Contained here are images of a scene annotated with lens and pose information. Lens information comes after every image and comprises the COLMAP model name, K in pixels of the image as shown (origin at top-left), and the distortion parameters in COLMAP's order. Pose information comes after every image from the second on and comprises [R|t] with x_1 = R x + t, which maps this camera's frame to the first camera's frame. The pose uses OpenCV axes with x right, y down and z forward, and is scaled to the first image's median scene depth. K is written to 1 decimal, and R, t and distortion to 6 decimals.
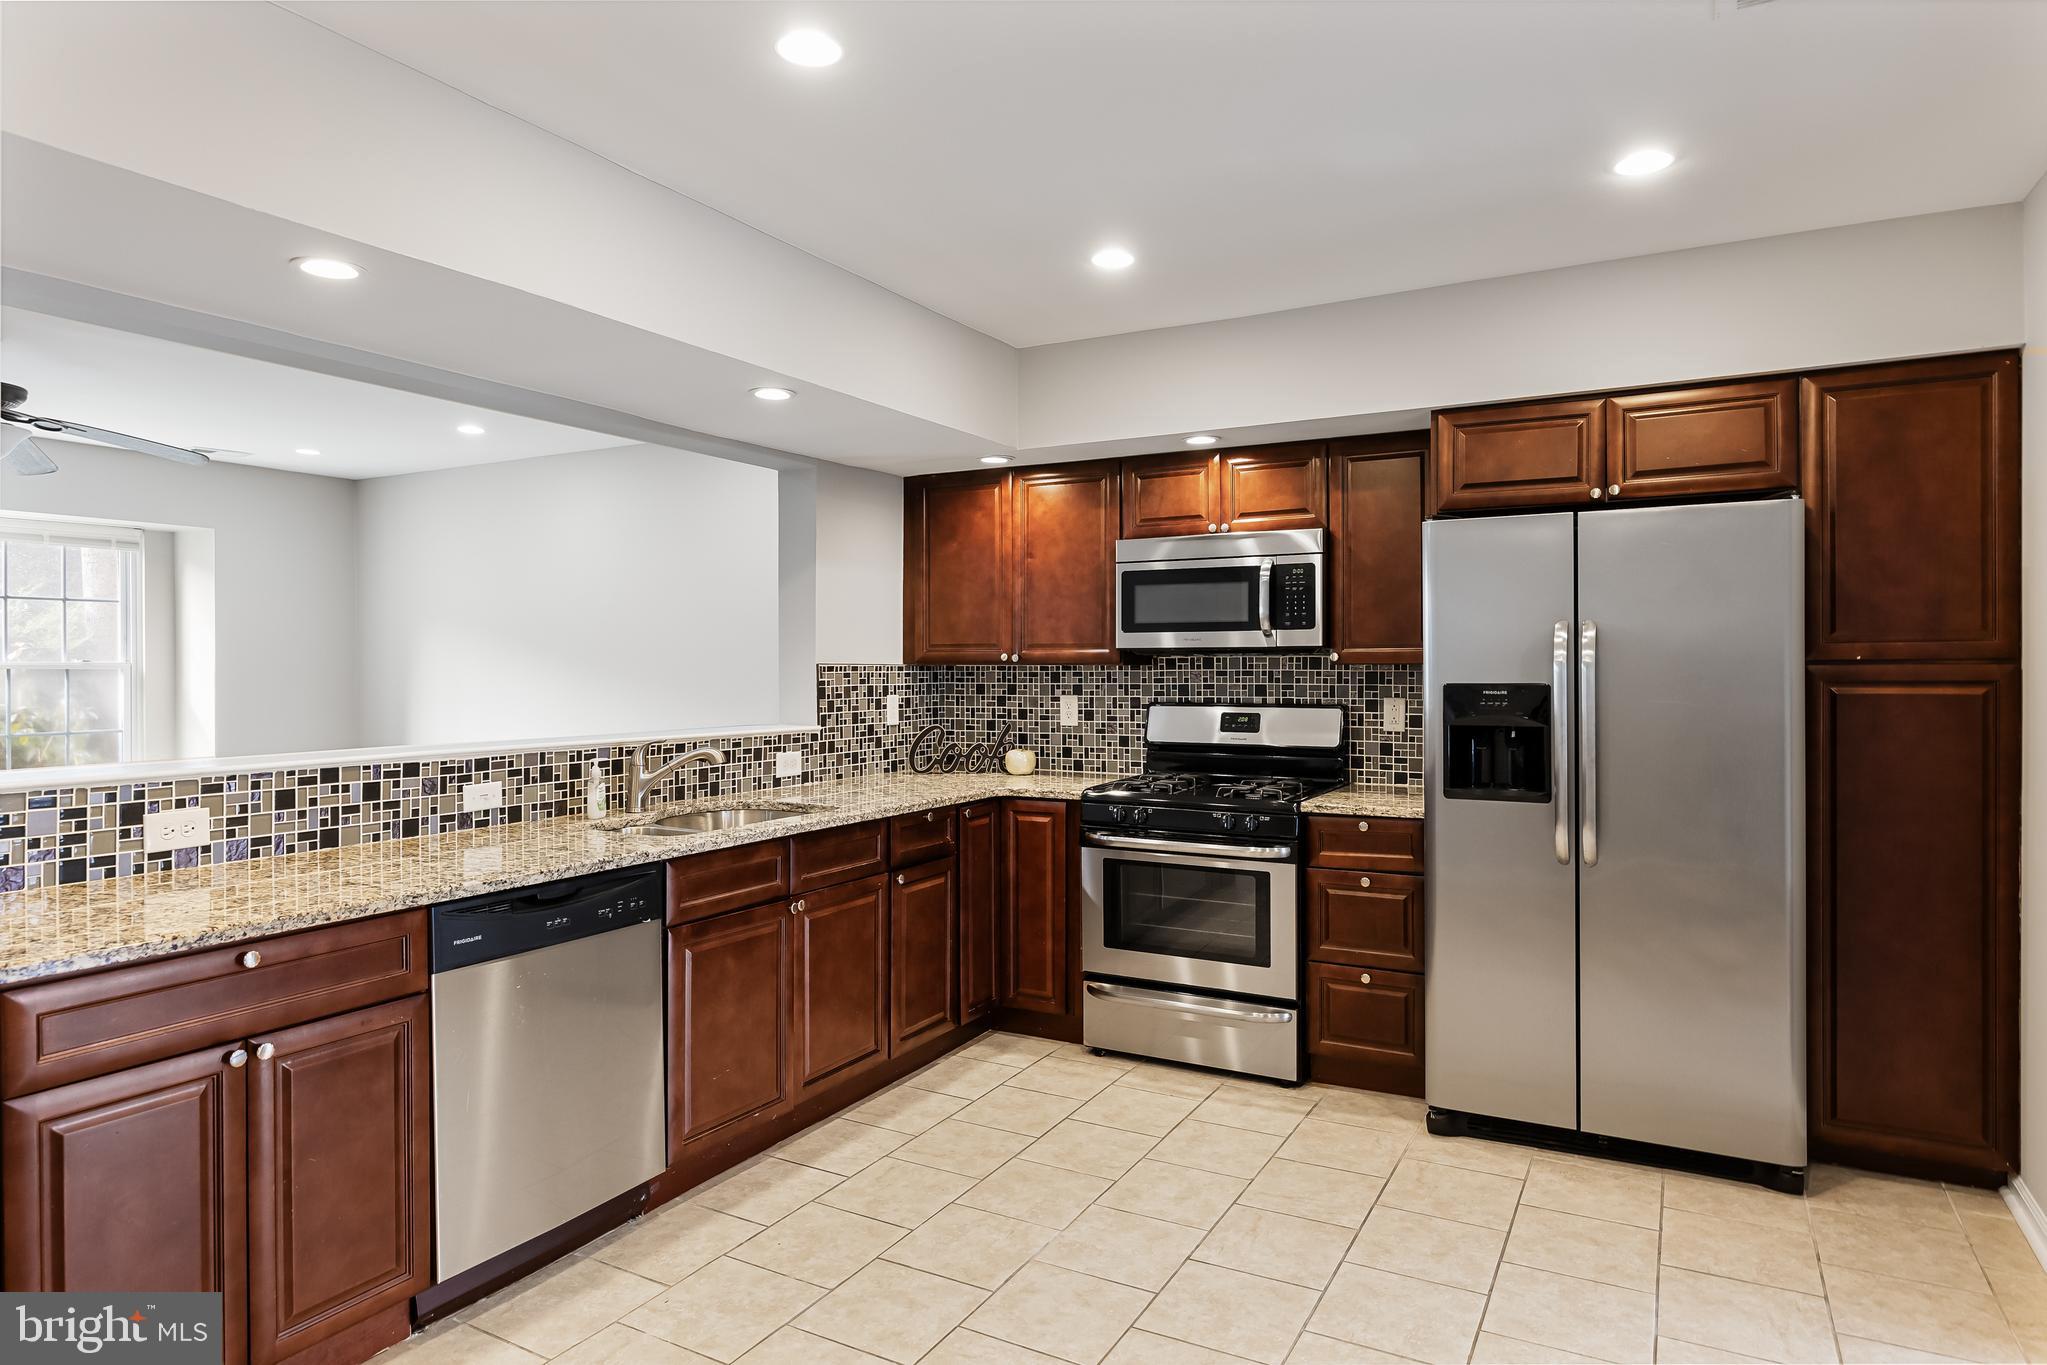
lens RADIAL K [[1184.4, 0, 1019.7], [0, 1184.4, 670.0], [0, 0, 1]] dist [-0.006237, 0.001418]
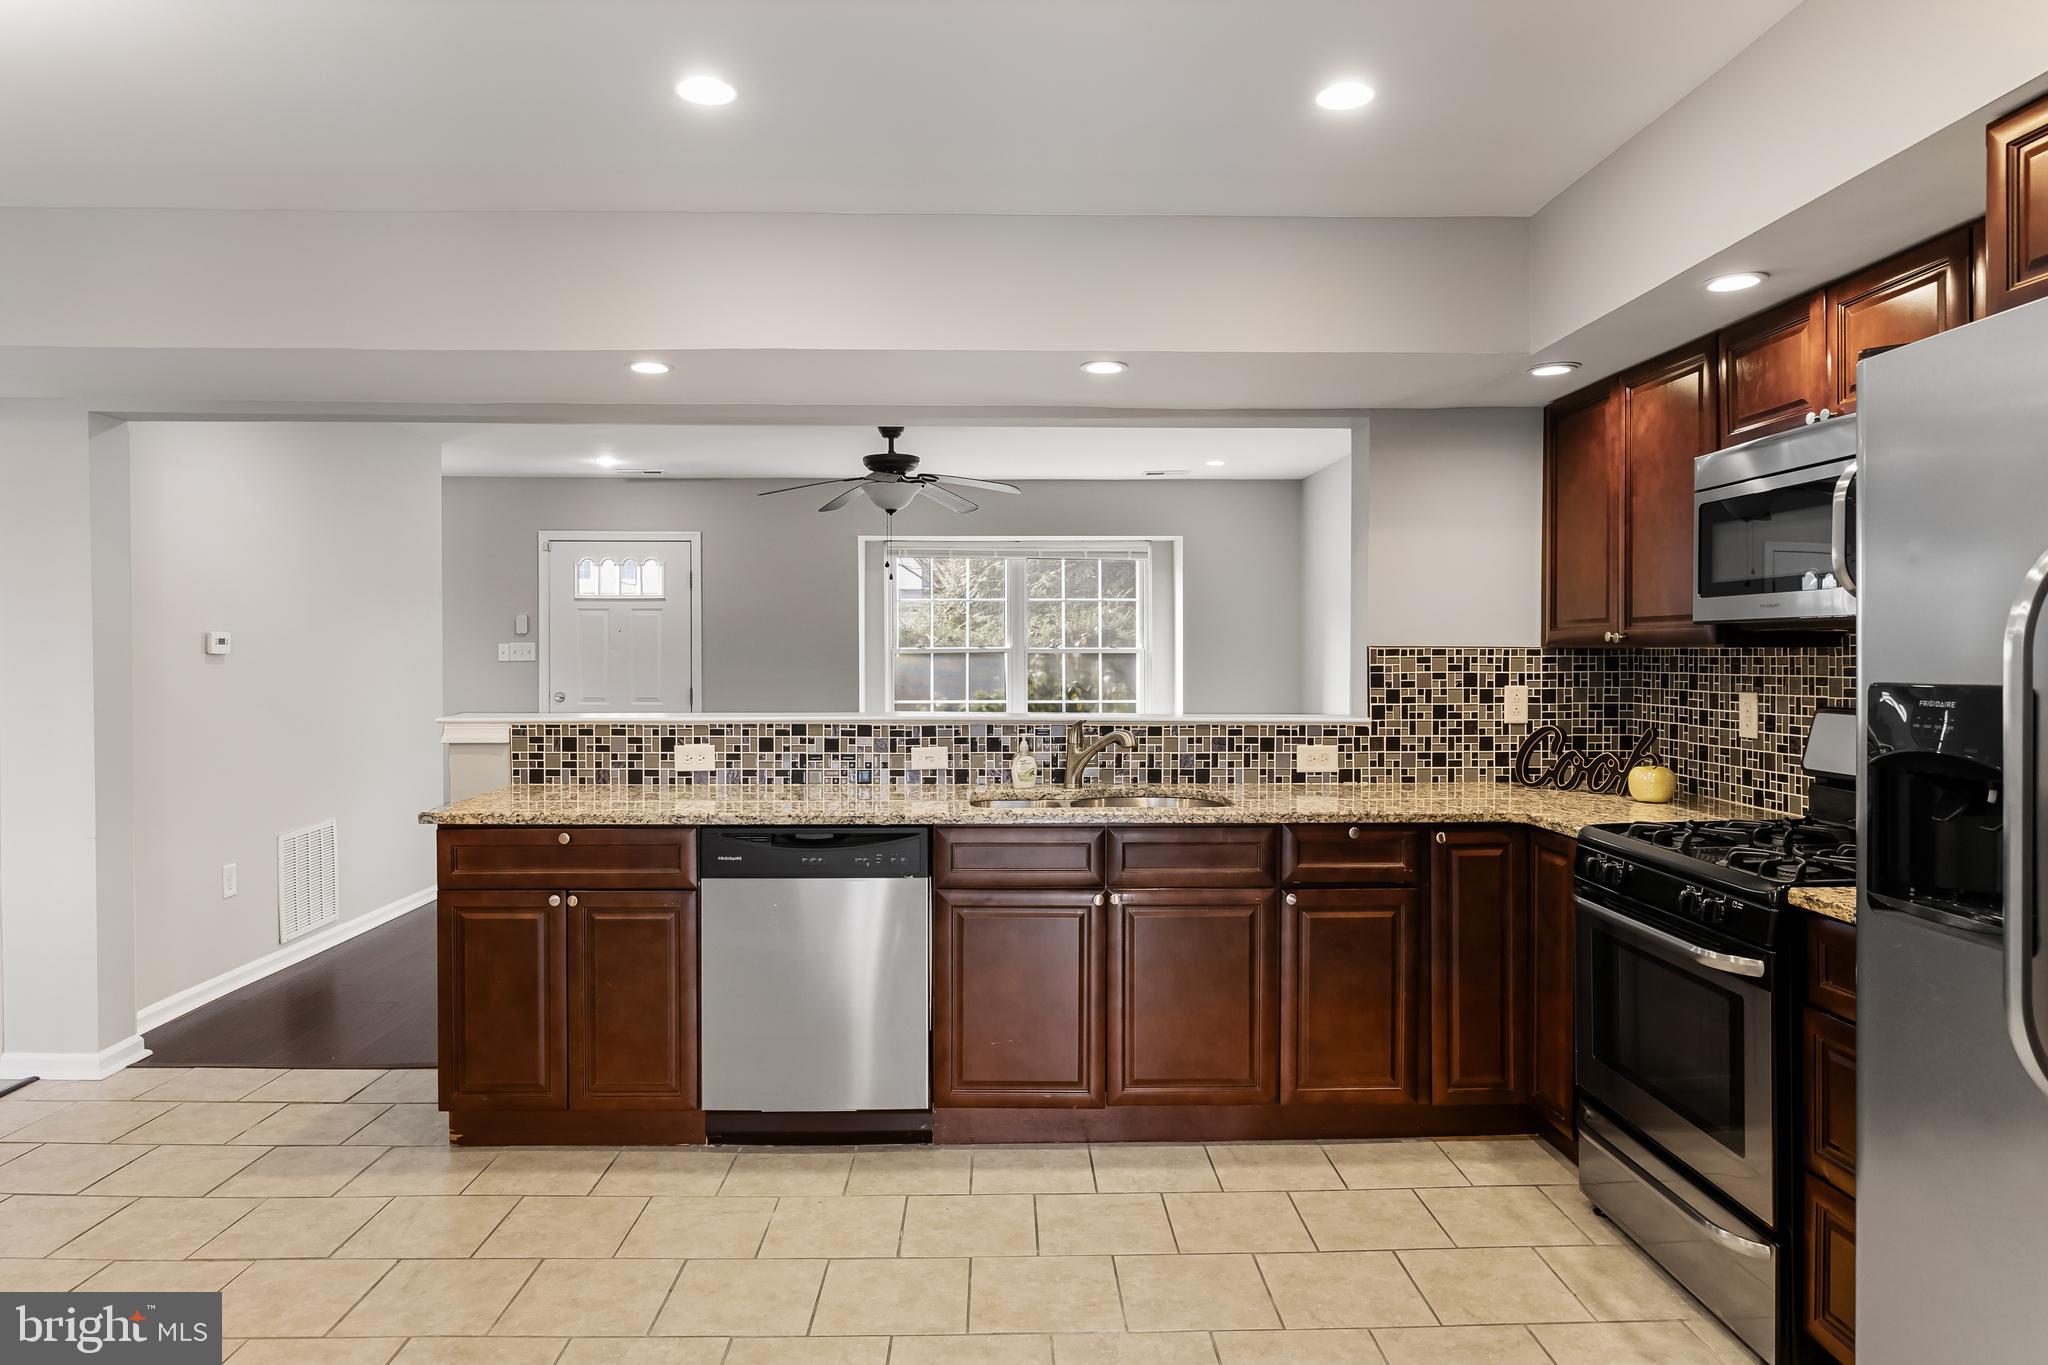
lens RADIAL K [[1230.9, 0, 1031.6], [0, 1230.9, 659.3], [0, 0, 1]] dist [-0.025185, 0.001406]
pose [[0.506784, 0.005883, -0.862053, 0.519330], [-0.004226, 0.999982, 0.004341, 0.001501], [0.862063, 0.001443, 0.506800, 0.362085]]
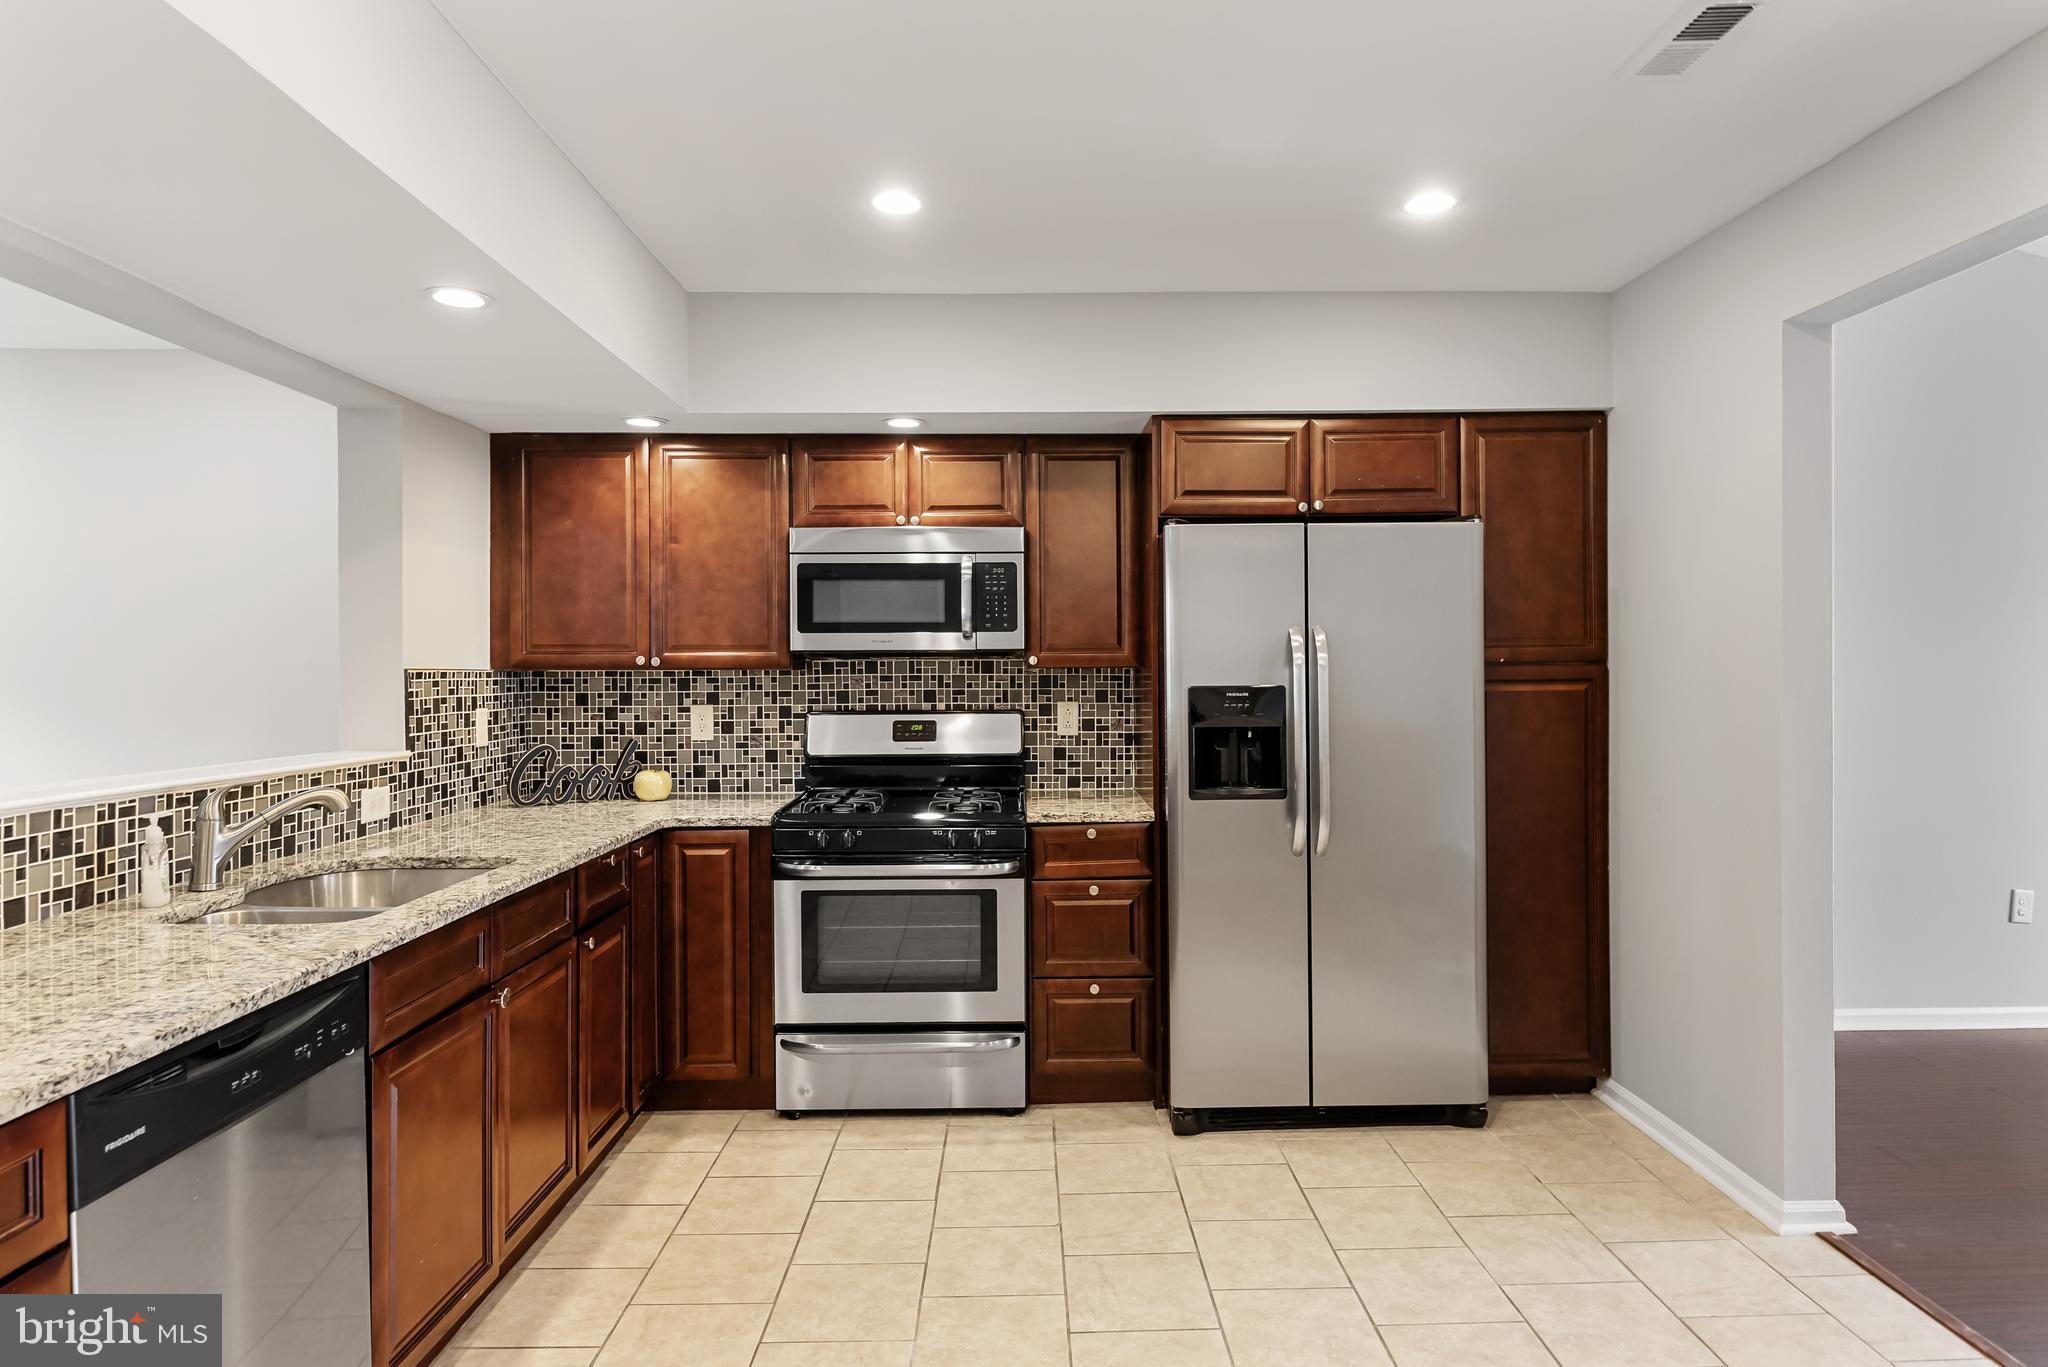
lens RADIAL K [[1189.6, 0, 1025.2], [0, 1189.6, 671.3], [0, 0, 1]] dist [-0.000722, -0.000428]
pose [[0.866272, -0.003412, 0.499561, -0.225165], [0.005461, 0.999982, -0.002640, 0.000471], [-0.499543, 0.005015, 0.866275, 0.159928]]
